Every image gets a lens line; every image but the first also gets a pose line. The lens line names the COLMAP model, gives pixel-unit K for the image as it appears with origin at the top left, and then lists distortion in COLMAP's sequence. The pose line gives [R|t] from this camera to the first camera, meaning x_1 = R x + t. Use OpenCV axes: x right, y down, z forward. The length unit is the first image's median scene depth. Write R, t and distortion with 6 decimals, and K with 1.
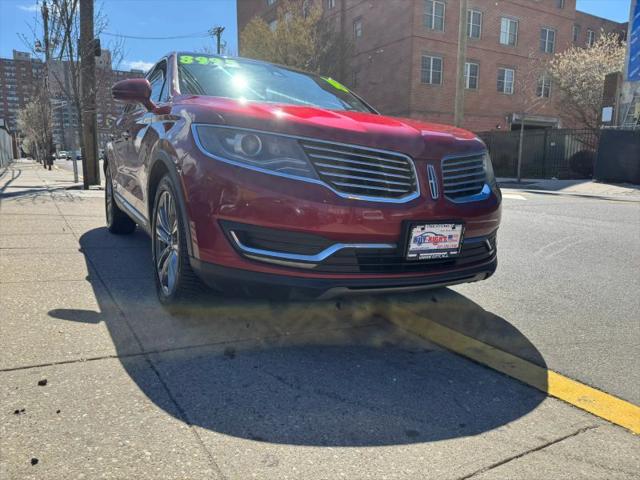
lens RADIAL K [[445.7, 0, 317.4], [0, 445.7, 238.5], [0, 0, 1]] dist [0.041755, -0.045567]
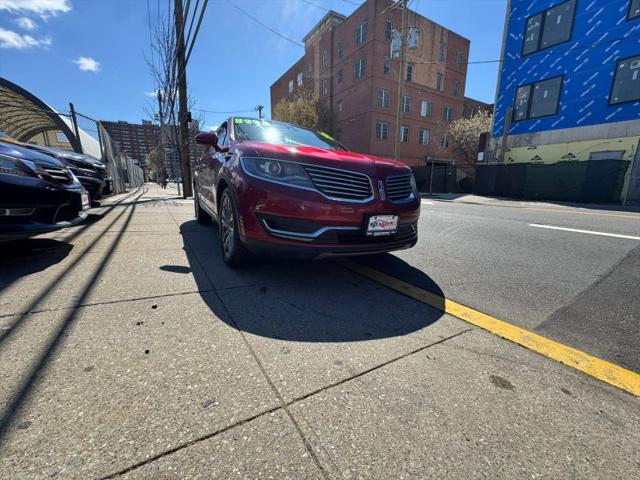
lens RADIAL K [[251.5, 0, 319.5], [0, 251.5, 240.4], [0, 0, 1]] dist [-0.003439, 0.000037]
pose [[0.999954, -0.002757, 0.009241, 0.011168], [0.002282, 0.998695, 0.051023, 0.013478], [-0.009370, -0.050999, 0.998655, 0.032301]]
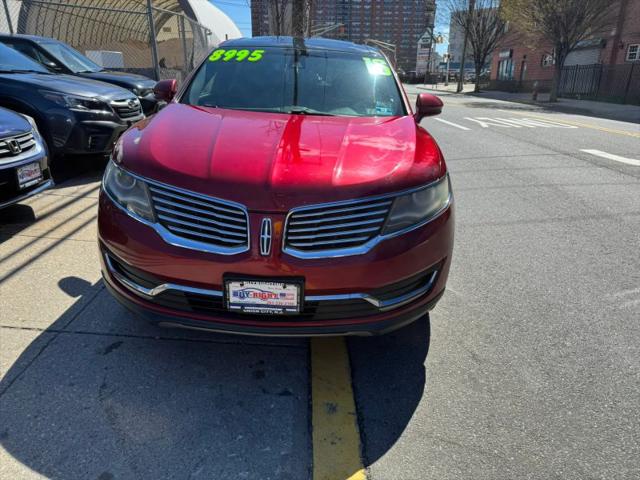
lens RADIAL K [[445.7, 0, 326.0], [0, 445.7, 232.0], [0, 0, 1]] dist [0.041755, -0.045567]
pose [[0.864629, 0.165715, -0.474295, 0.793398], [-0.091079, 0.980095, 0.176403, -0.306261], [0.494087, -0.109325, 0.862512, 0.240133]]
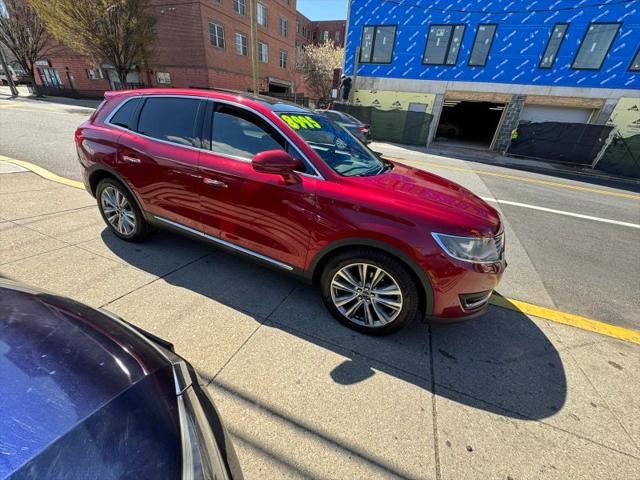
lens RADIAL K [[251.9, 0, 318.0], [0, 251.9, 239.6], [0, 0, 1]] dist [-0.001714, -0.000613]
pose [[0.806843, -0.224184, 0.546576, -1.004908], [0.029035, 0.939130, 0.342334, -0.515152], [-0.590051, -0.260340, 0.764240, 0.607620]]
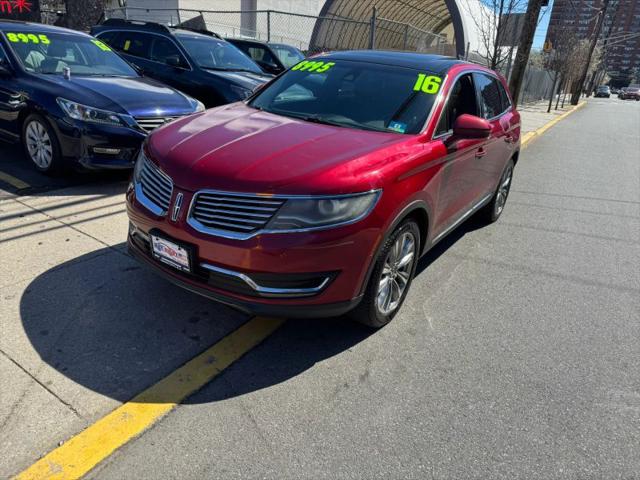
lens RADIAL K [[445.7, 0, 325.9], [0, 445.7, 237.2], [0, 0, 1]] dist [0.041755, -0.045567]
pose [[0.456063, 0.332250, -0.825601, 1.442023], [-0.218453, 0.941108, 0.258060, -0.442383], [0.862719, 0.062663, 0.501785, 0.721455]]
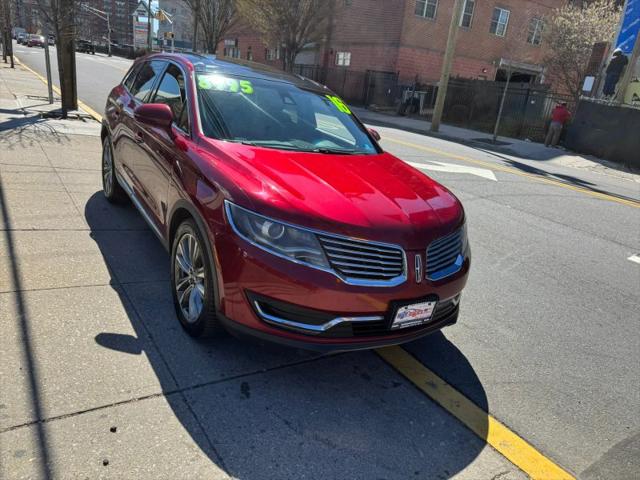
lens RADIAL K [[445.7, 0, 317.6], [0, 445.7, 234.8], [0, 0, 1]] dist [0.041755, -0.045567]
pose [[0.992838, 0.089442, 0.079202, -0.122924], [-0.101680, 0.980676, 0.167141, -0.385763], [-0.062722, -0.173997, 0.982747, -0.180203]]
